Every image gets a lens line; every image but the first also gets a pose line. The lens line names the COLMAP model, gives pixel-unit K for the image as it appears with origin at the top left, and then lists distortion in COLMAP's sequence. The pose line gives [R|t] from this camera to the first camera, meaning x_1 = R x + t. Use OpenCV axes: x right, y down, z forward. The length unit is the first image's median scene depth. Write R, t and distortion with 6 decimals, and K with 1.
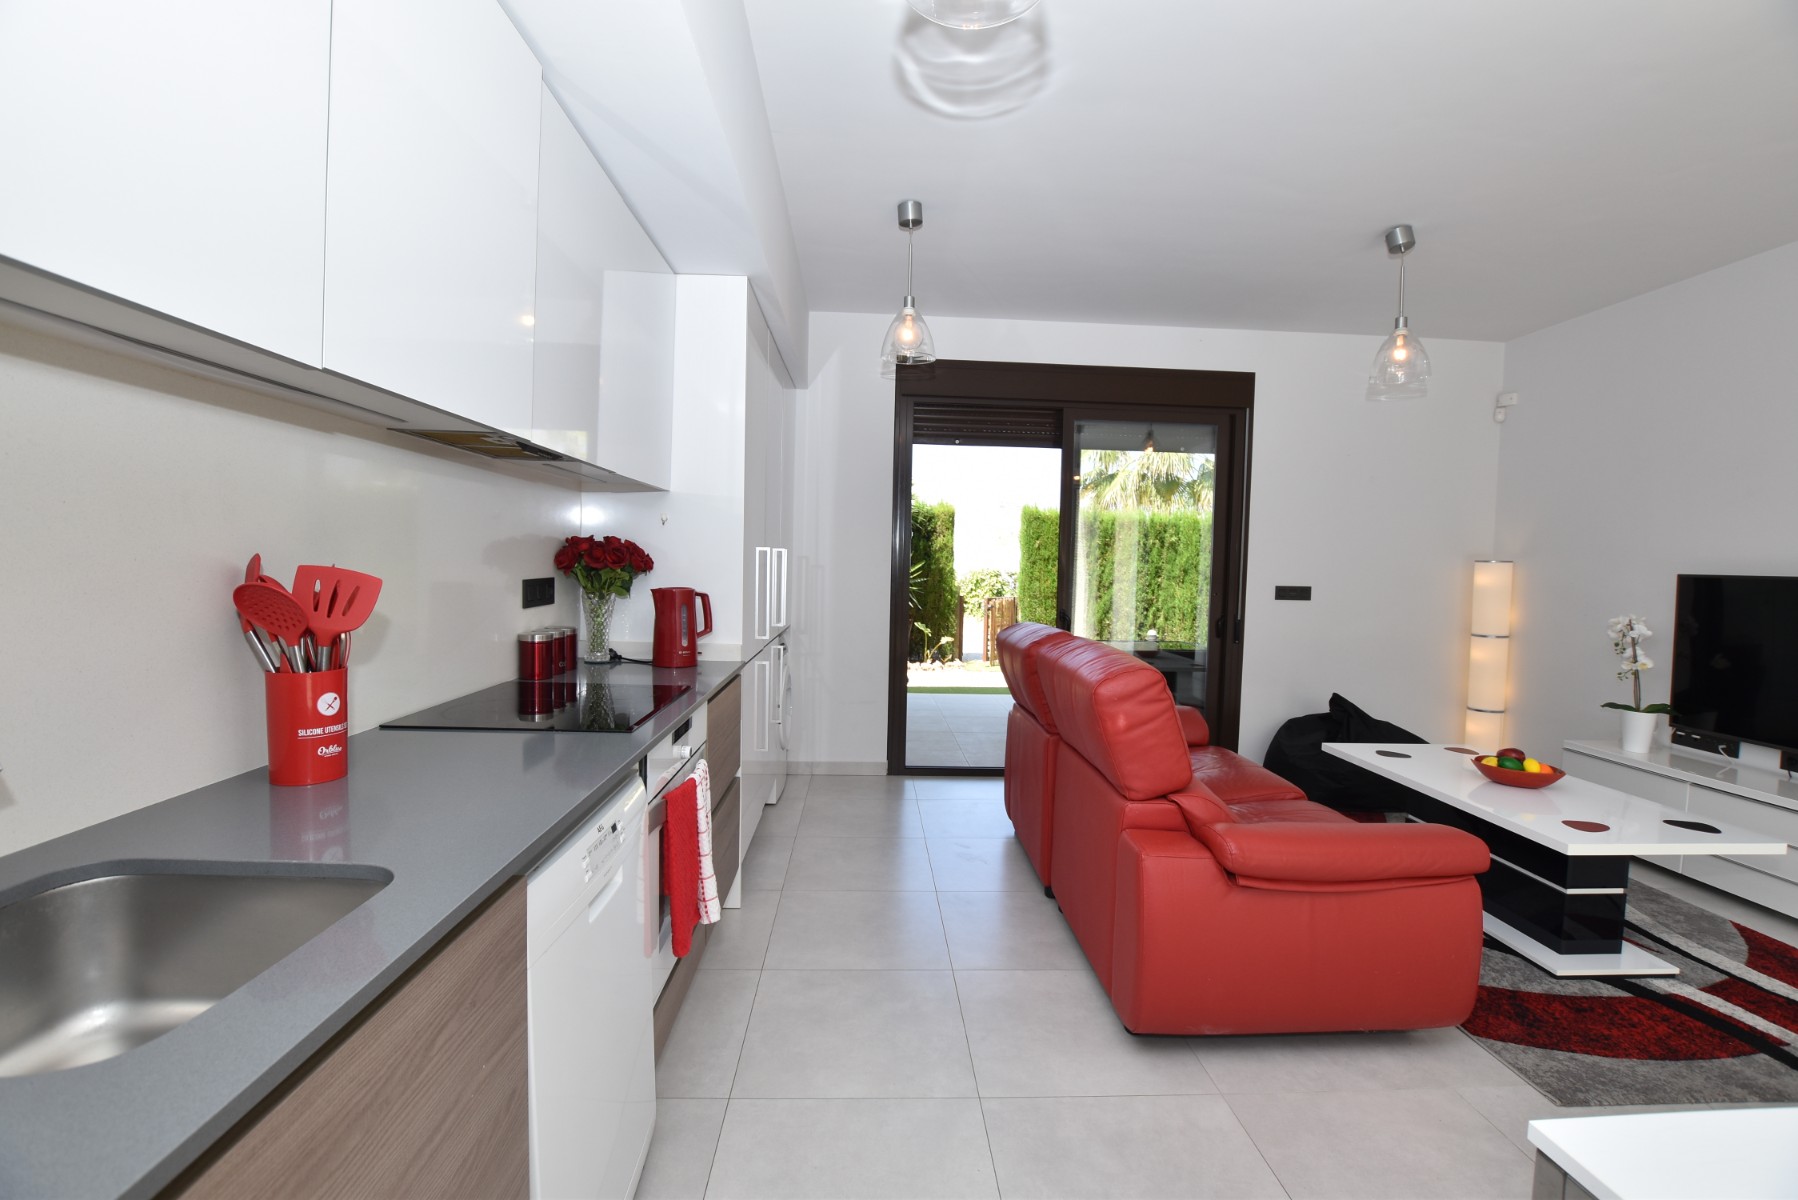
lens RADIAL K [[792.0, 0, 901.4], [0, 792.0, 602.5], [0, 0, 1]] dist [-0.035709, 0.006629]
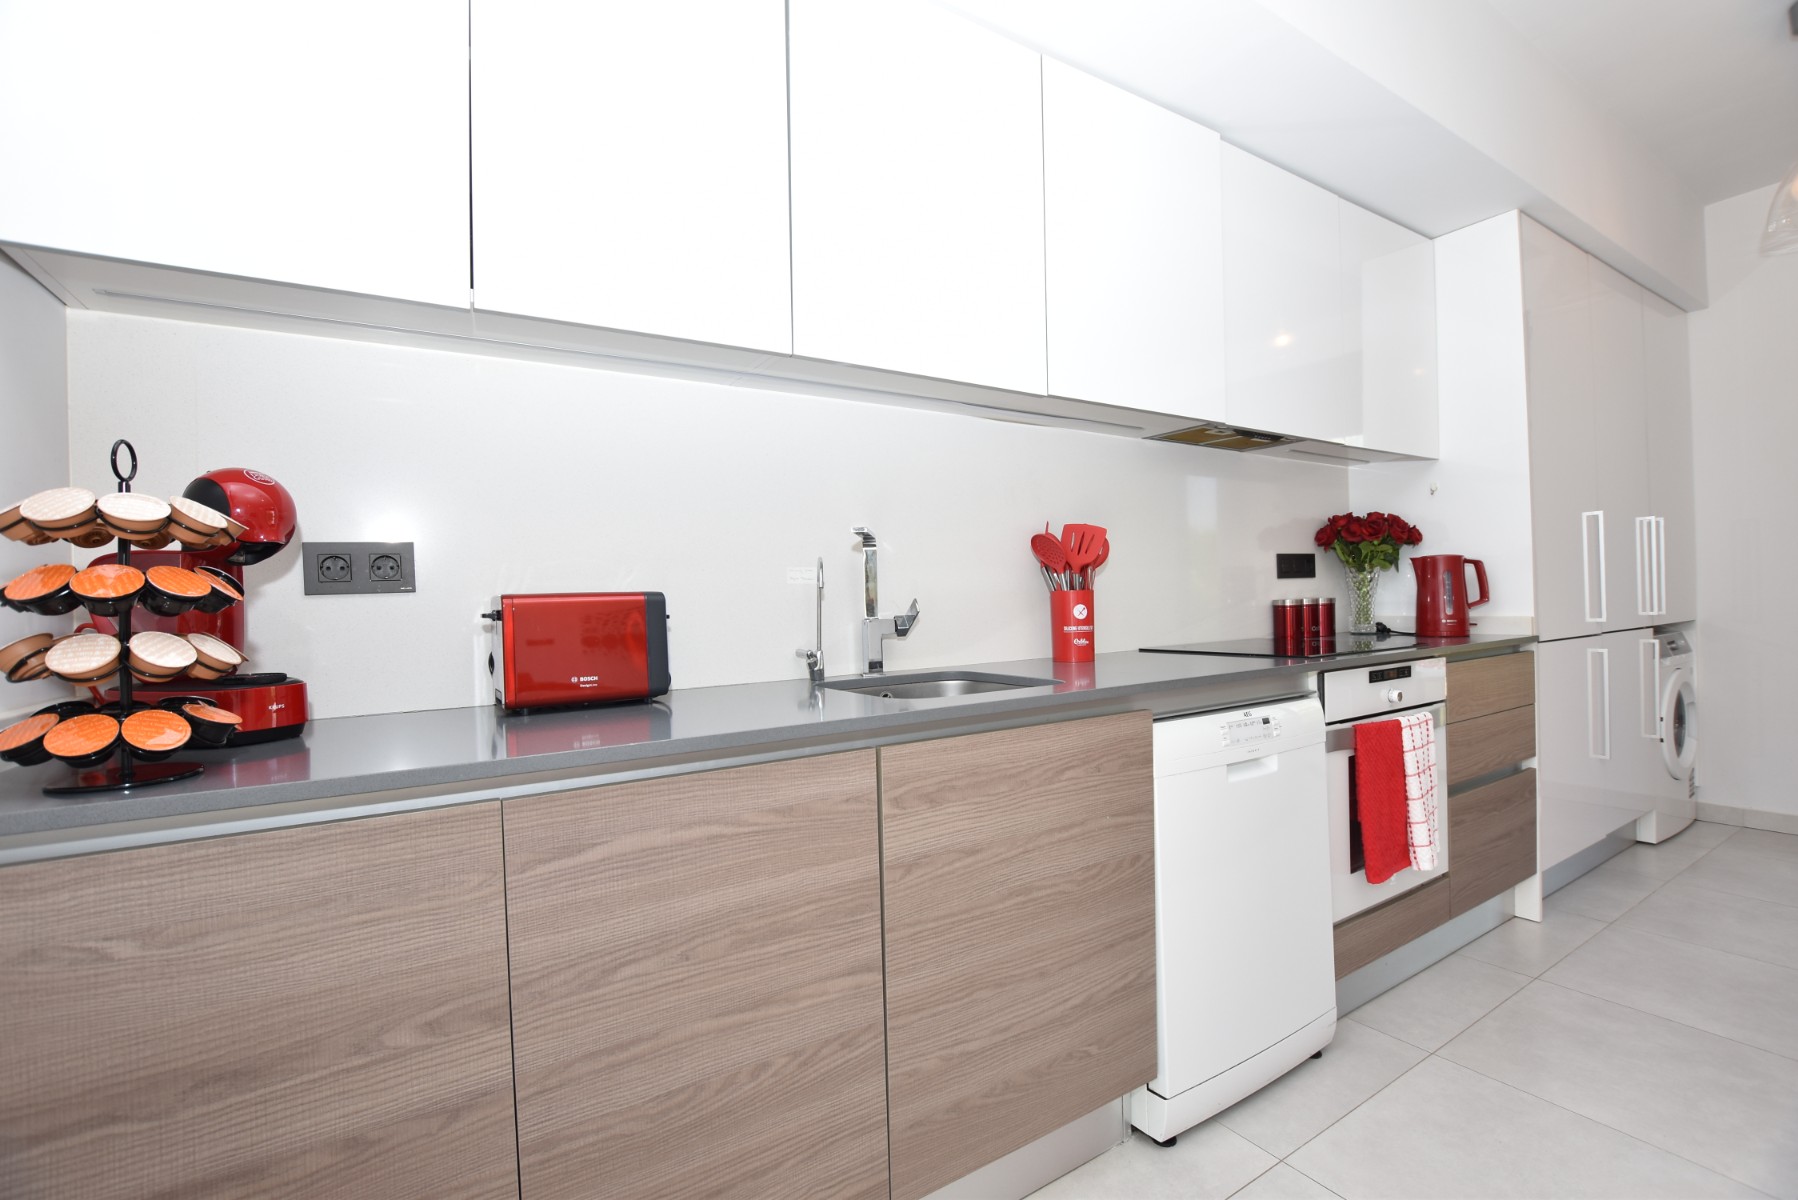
lens RADIAL K [[792.0, 0, 902.6], [0, 792.0, 603.0], [0, 0, 1]] dist [-0.035709, 0.006629]
pose [[0.495312, -0.037017, -0.867926, 0.210109], [-0.006029, 0.998921, -0.046044, 0.085335], [0.868694, 0.028039, 0.494554, -0.042420]]
